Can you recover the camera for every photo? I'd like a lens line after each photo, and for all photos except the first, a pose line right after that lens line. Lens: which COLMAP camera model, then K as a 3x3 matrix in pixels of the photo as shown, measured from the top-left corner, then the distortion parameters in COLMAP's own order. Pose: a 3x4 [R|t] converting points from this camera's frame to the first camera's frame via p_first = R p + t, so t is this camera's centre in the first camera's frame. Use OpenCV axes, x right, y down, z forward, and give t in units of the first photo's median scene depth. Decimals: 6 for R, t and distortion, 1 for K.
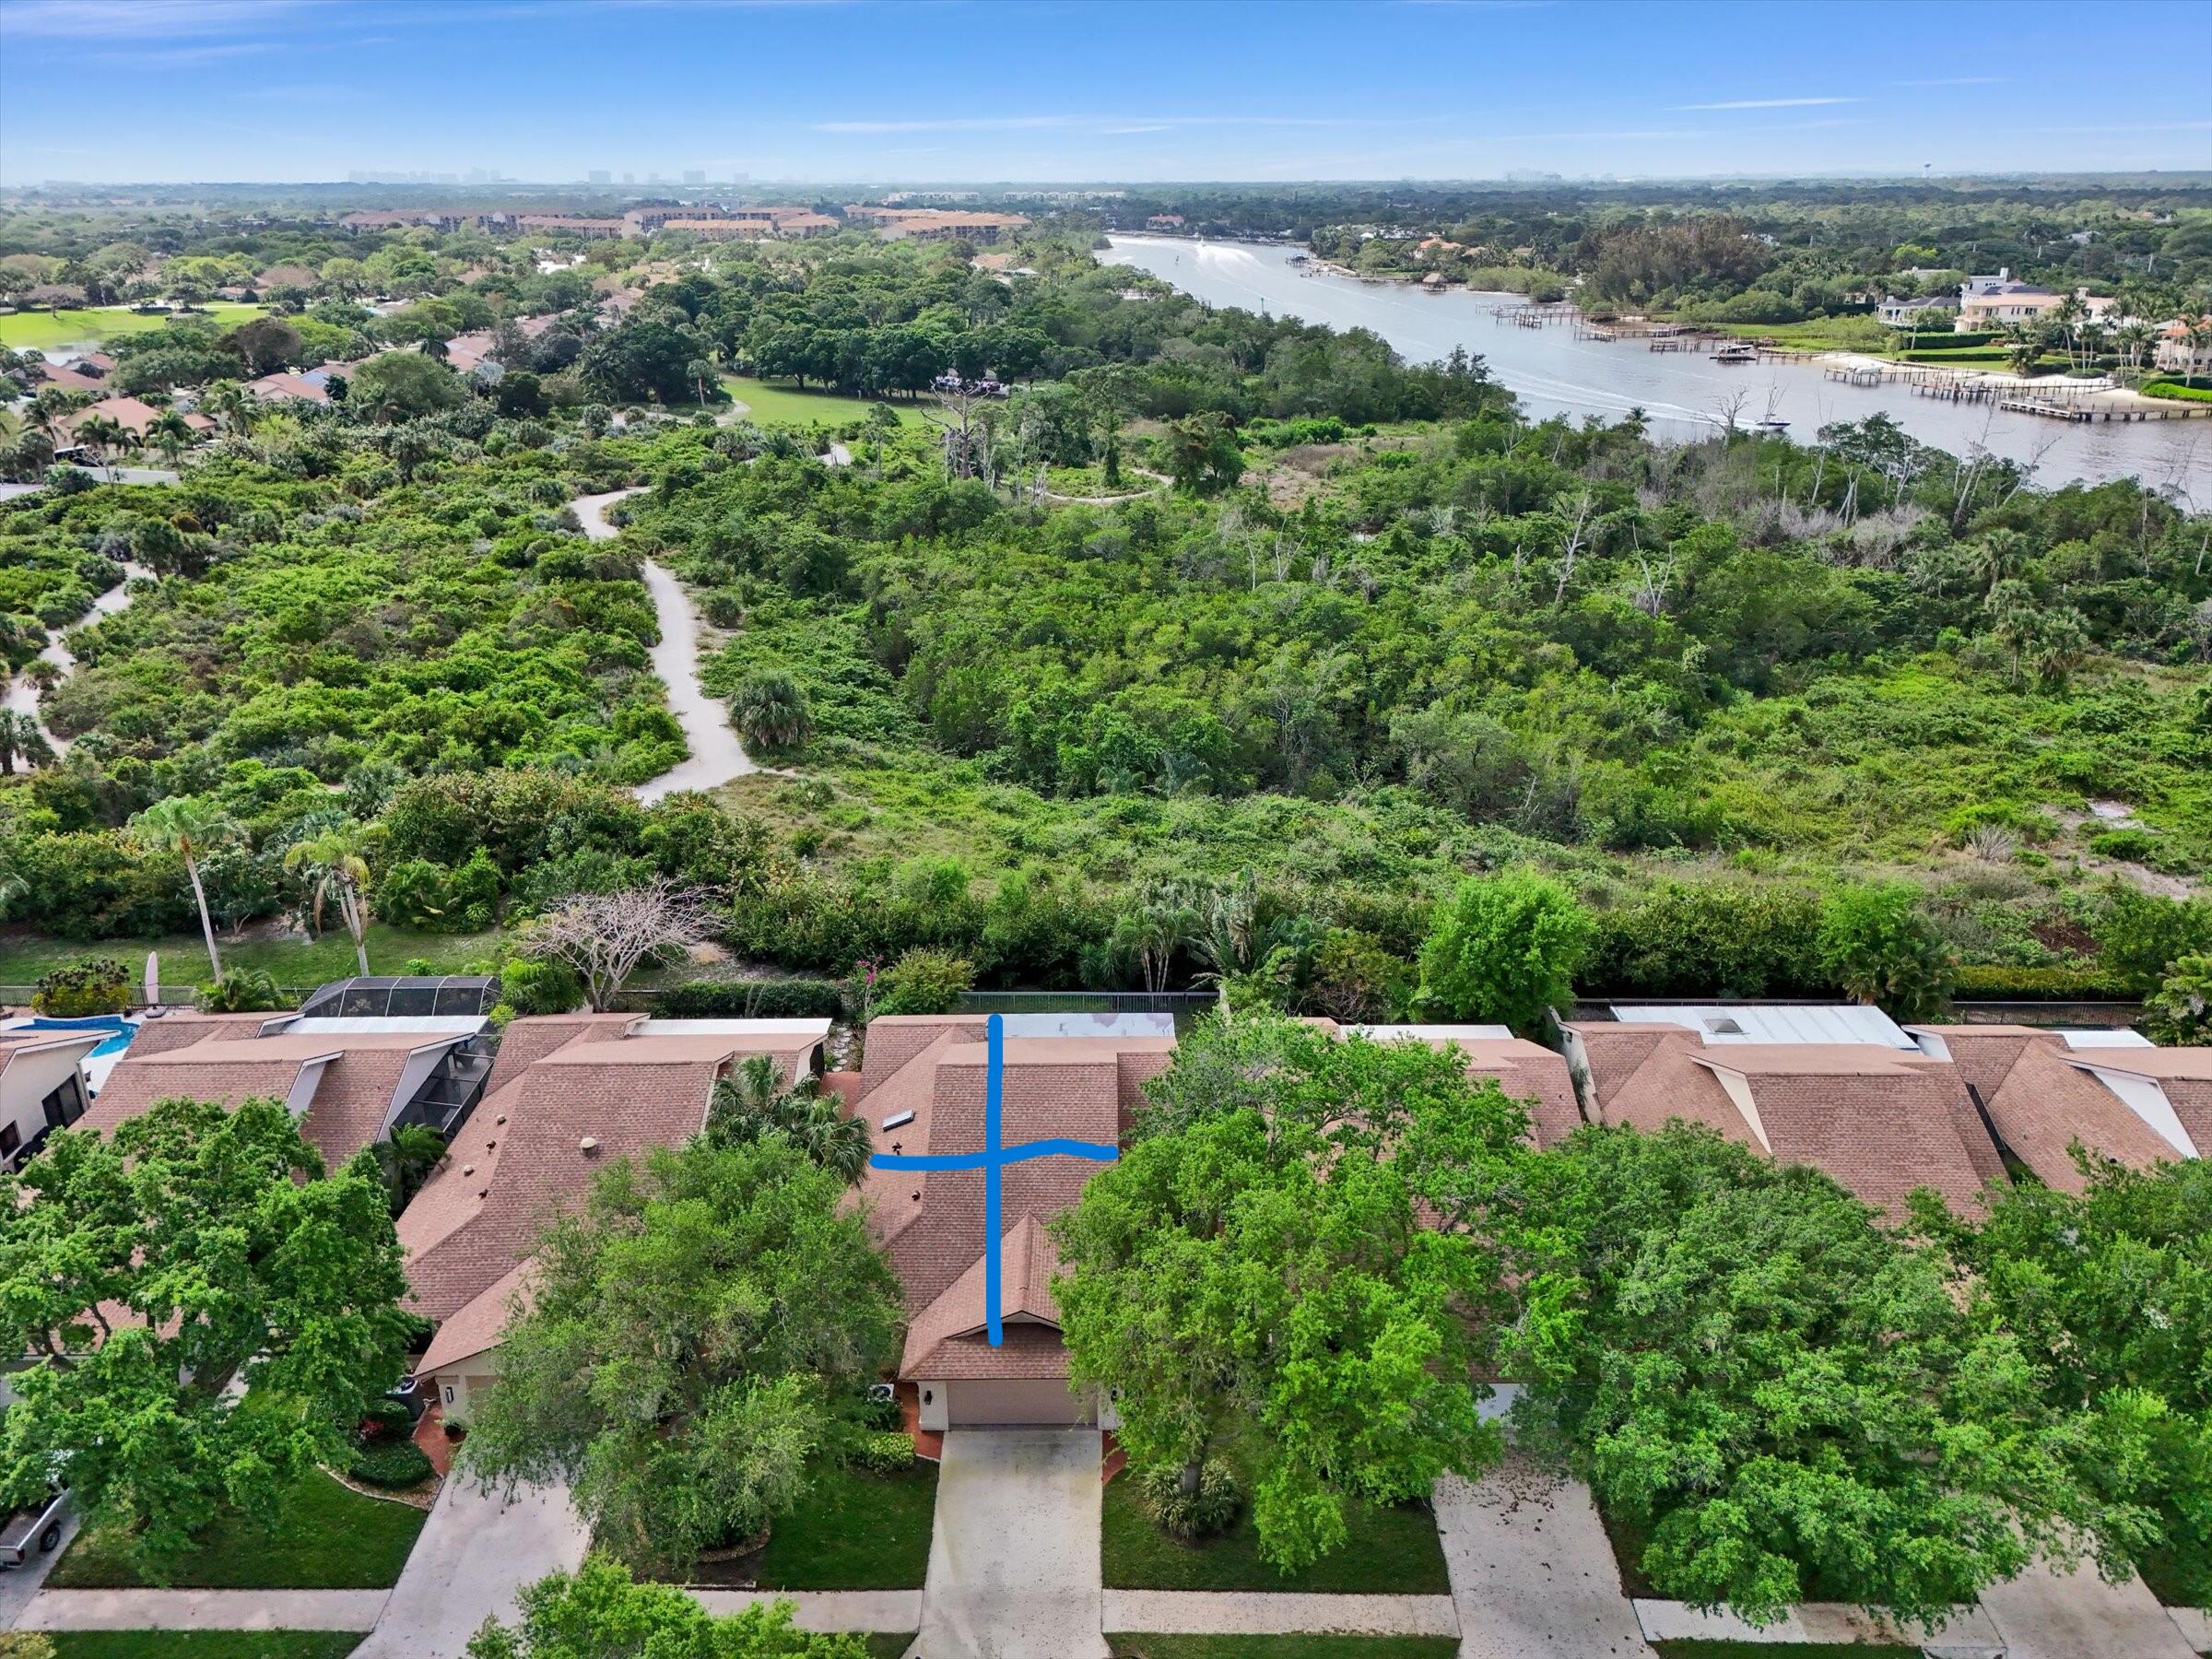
lens RADIAL K [[1634.6, 0, 1106.0], [0, 1634.6, 829.5], [0, 0, 1]] dist [0.063577, -0.060430]
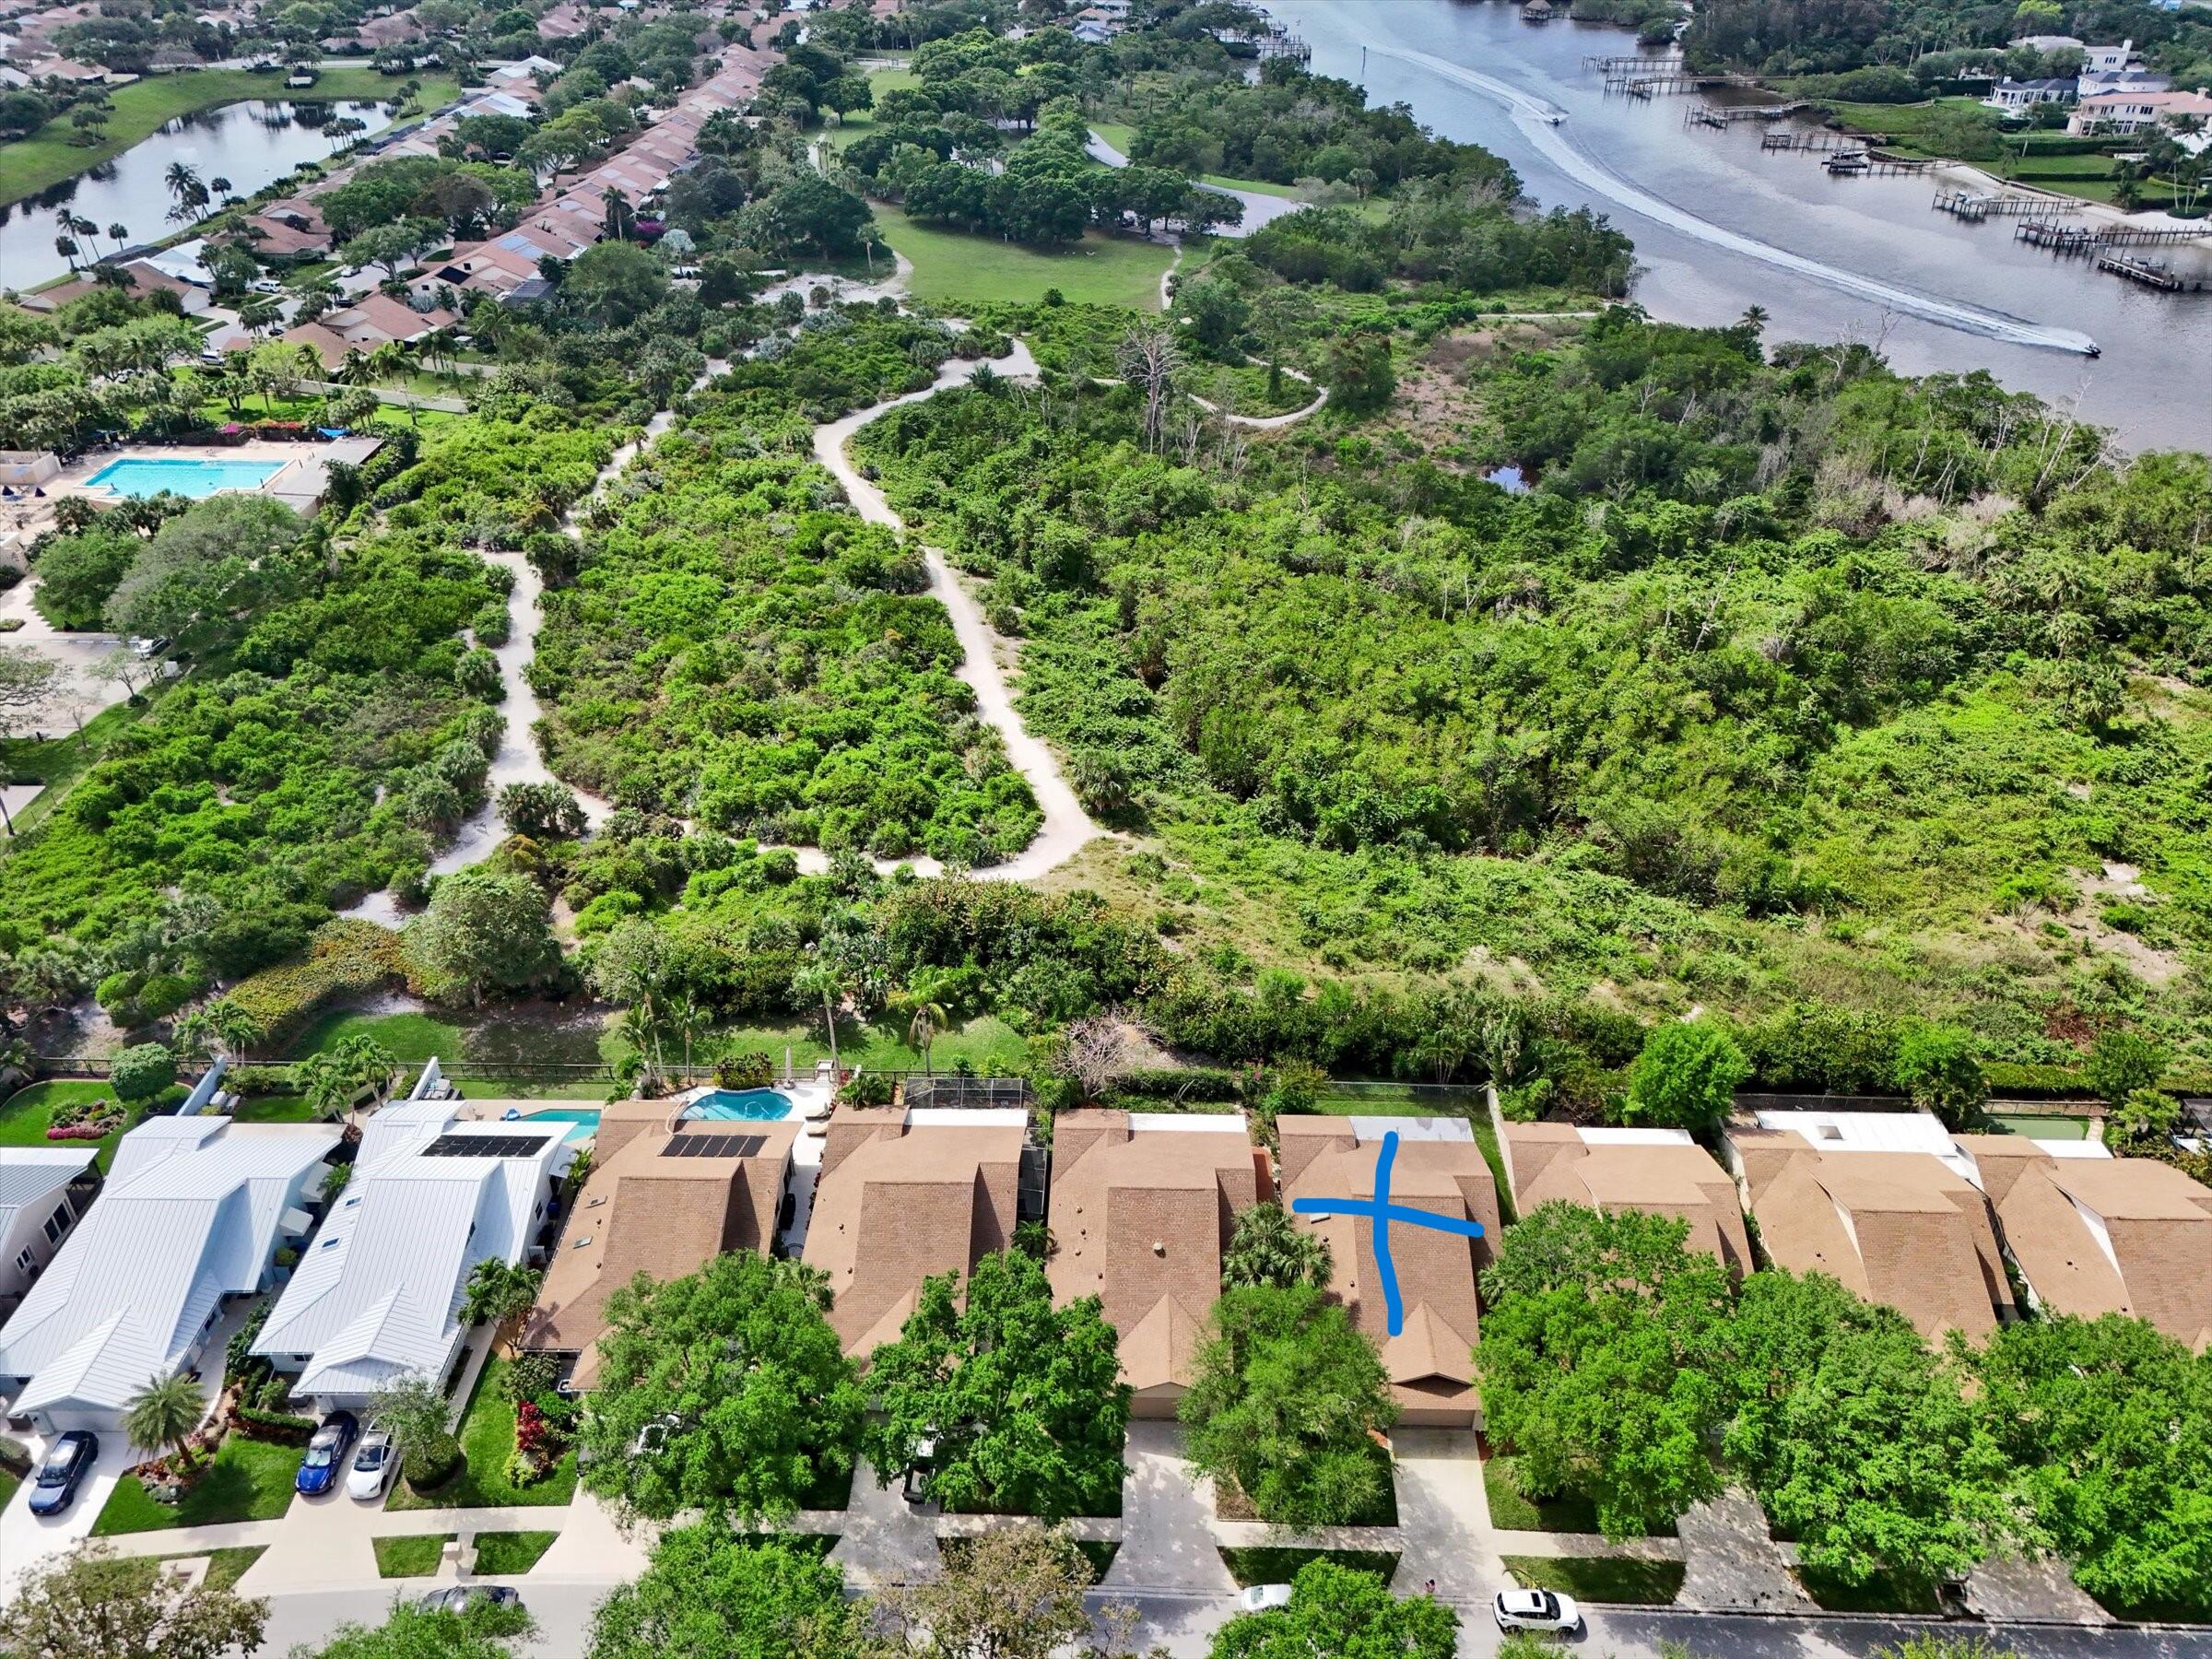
lens RADIAL K [[1634.6, 0, 1106.0], [0, 1634.6, 829.5], [0, 0, 1]] dist [0.063577, -0.060430]
pose [[0.999764, 0.016219, -0.014480, -0.187616], [-0.013019, 0.979960, 0.198770, -0.303954], [0.017414, -0.198535, 0.979939, -0.307798]]
